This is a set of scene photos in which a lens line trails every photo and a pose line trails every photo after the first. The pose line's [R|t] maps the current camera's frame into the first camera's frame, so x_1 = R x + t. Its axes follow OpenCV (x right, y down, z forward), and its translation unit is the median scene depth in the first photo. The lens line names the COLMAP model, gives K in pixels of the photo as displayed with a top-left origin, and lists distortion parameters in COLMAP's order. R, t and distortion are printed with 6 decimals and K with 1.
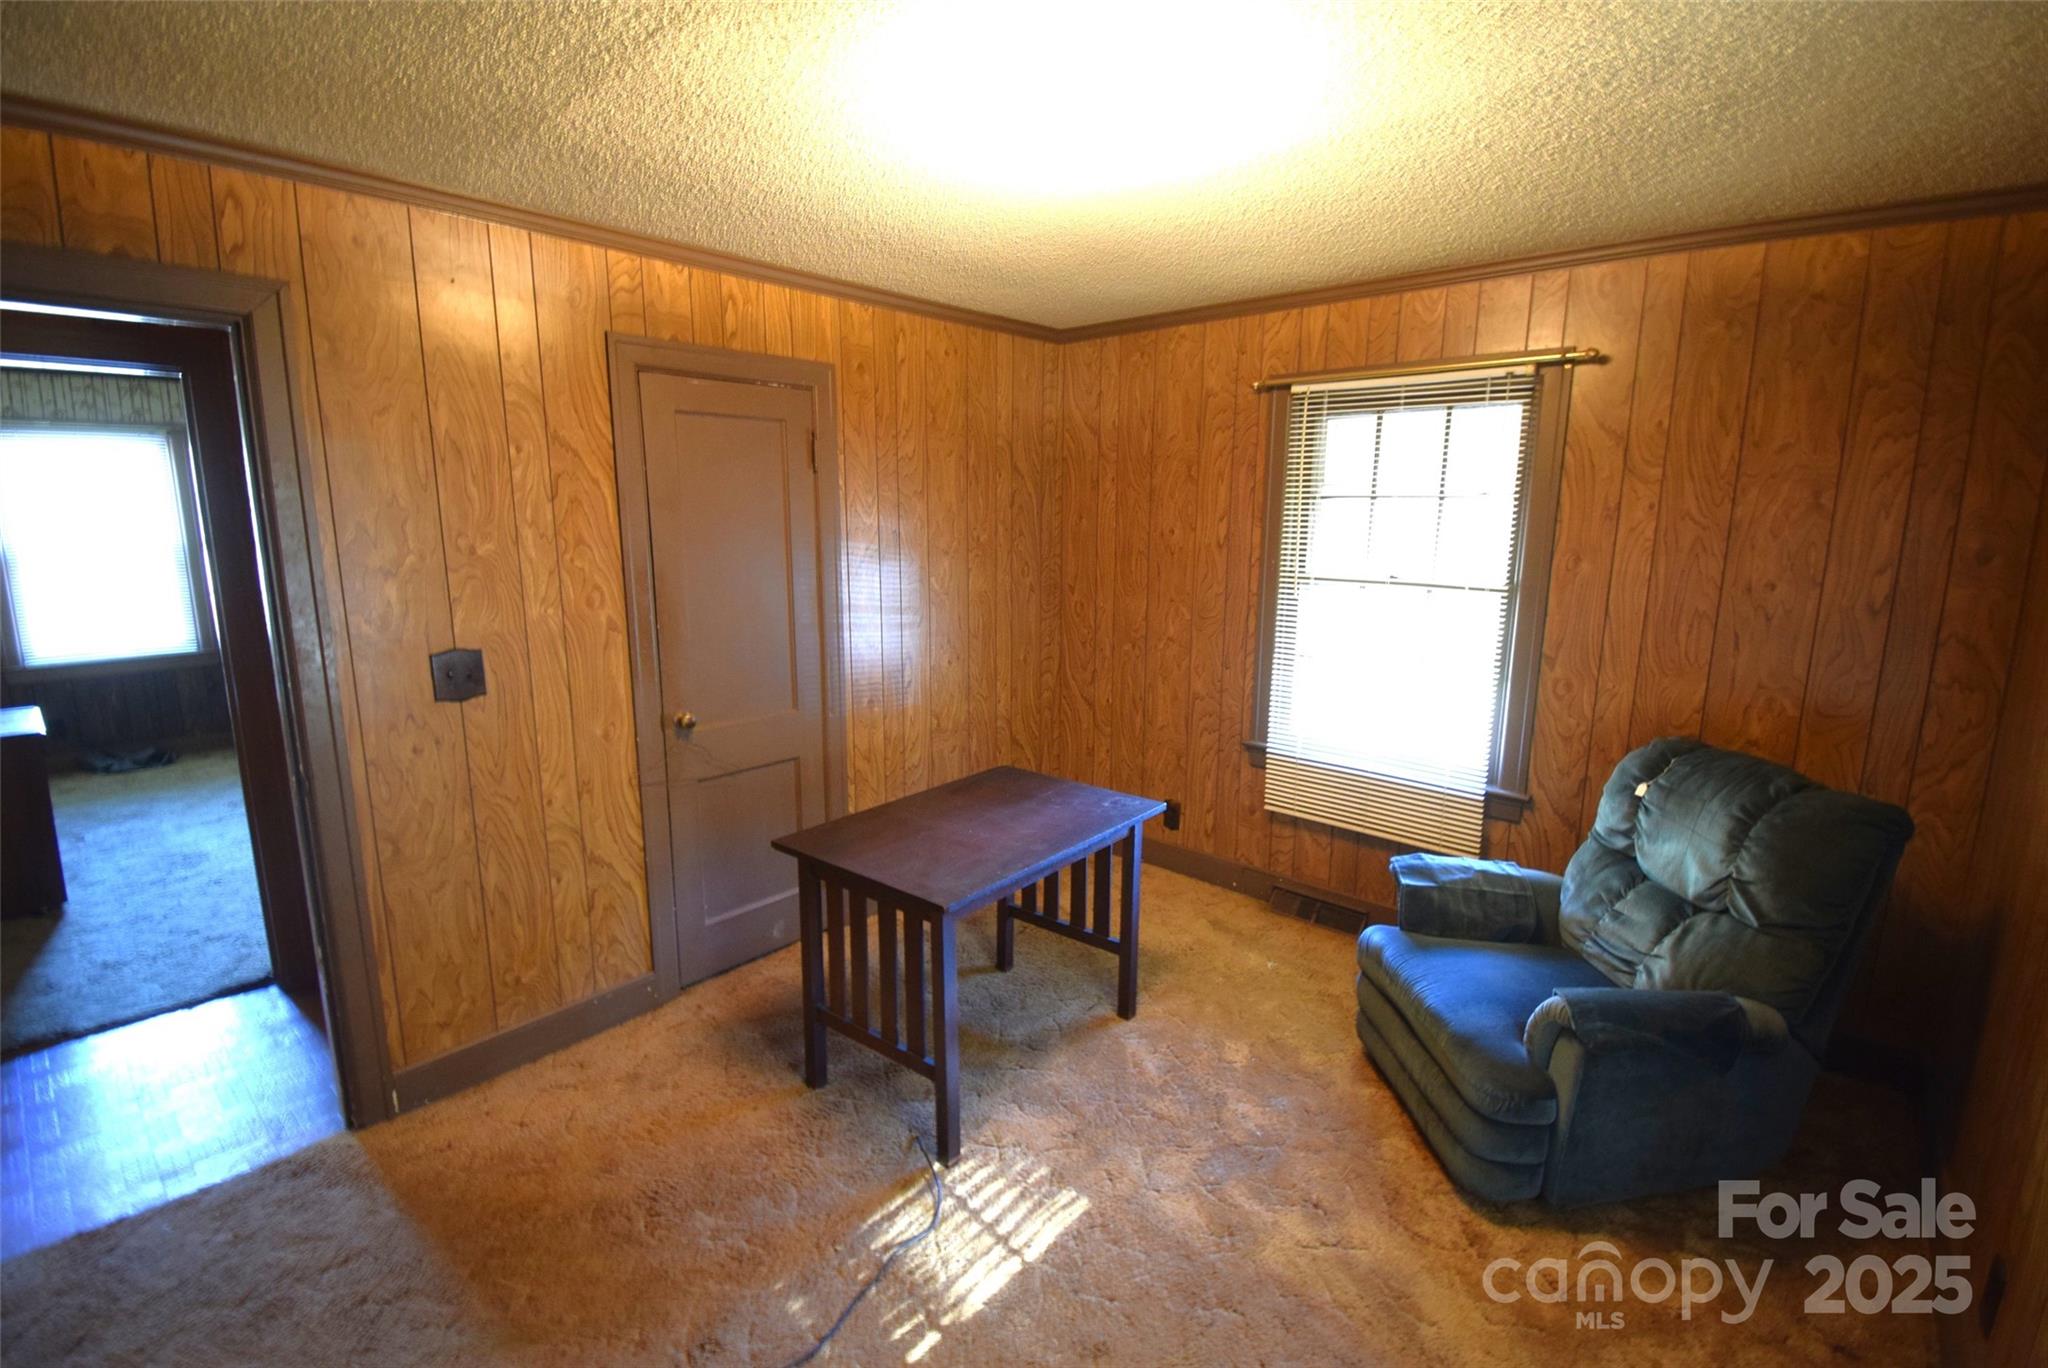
lens RADIAL K [[908.5, 0, 1031.0], [0, 908.5, 675.4], [0, 0, 1]] dist [0.024244, -0.027867]
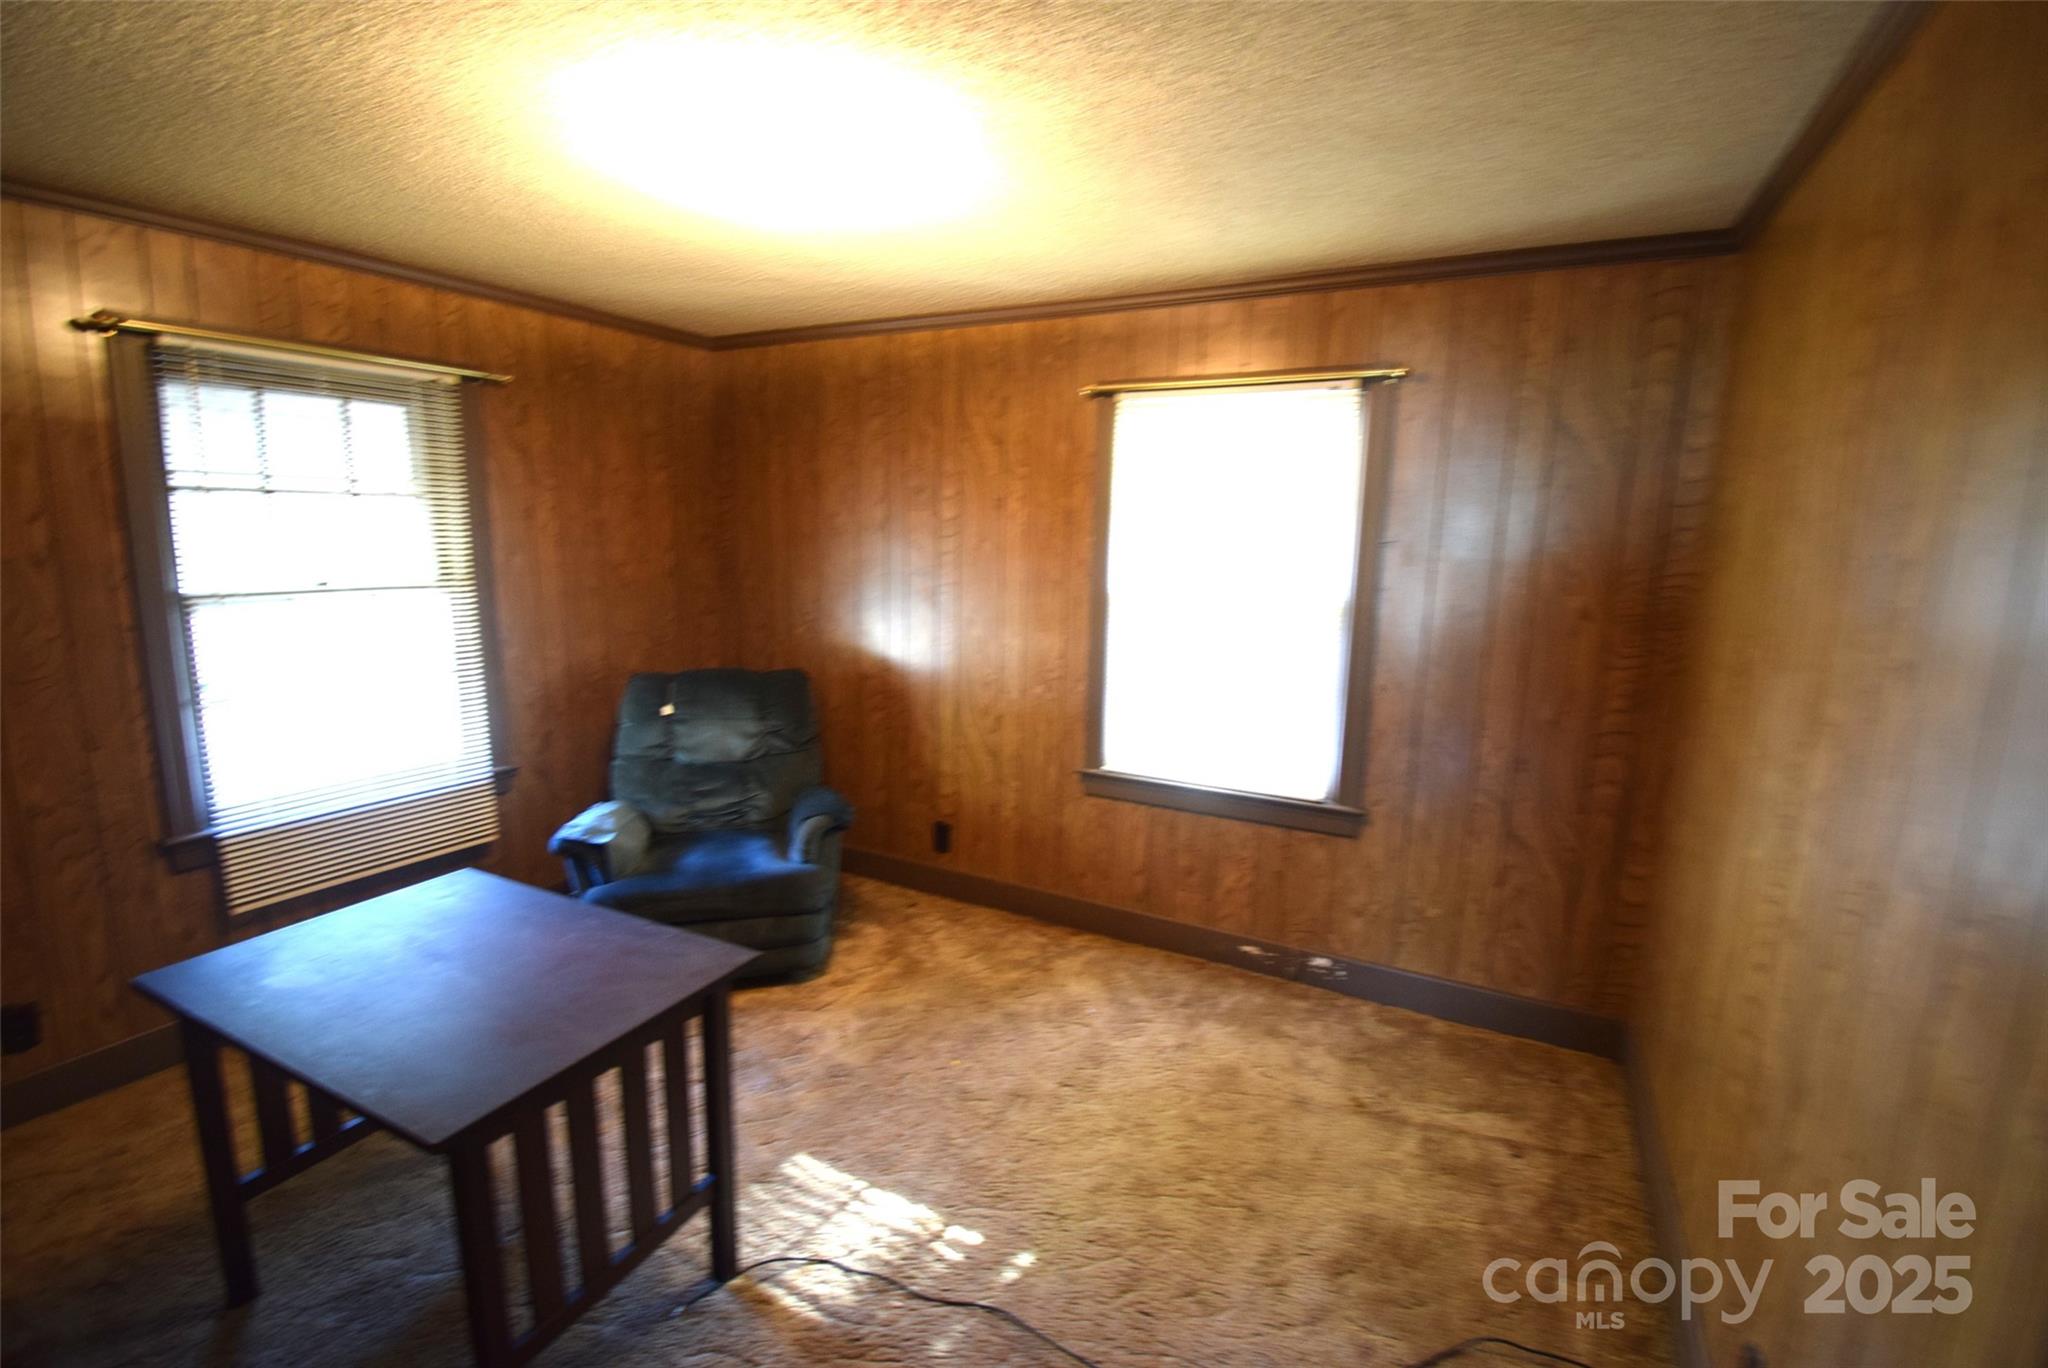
lens RADIAL K [[908.5, 0, 1031.0], [0, 908.5, 675.4], [0, 0, 1]] dist [0.024244, -0.027867]
pose [[-0.226170, -0.172280, 0.958732, -0.667618], [0.151362, 0.966065, 0.209304, -0.114020], [-0.962256, 0.192454, -0.192418, 0.586053]]
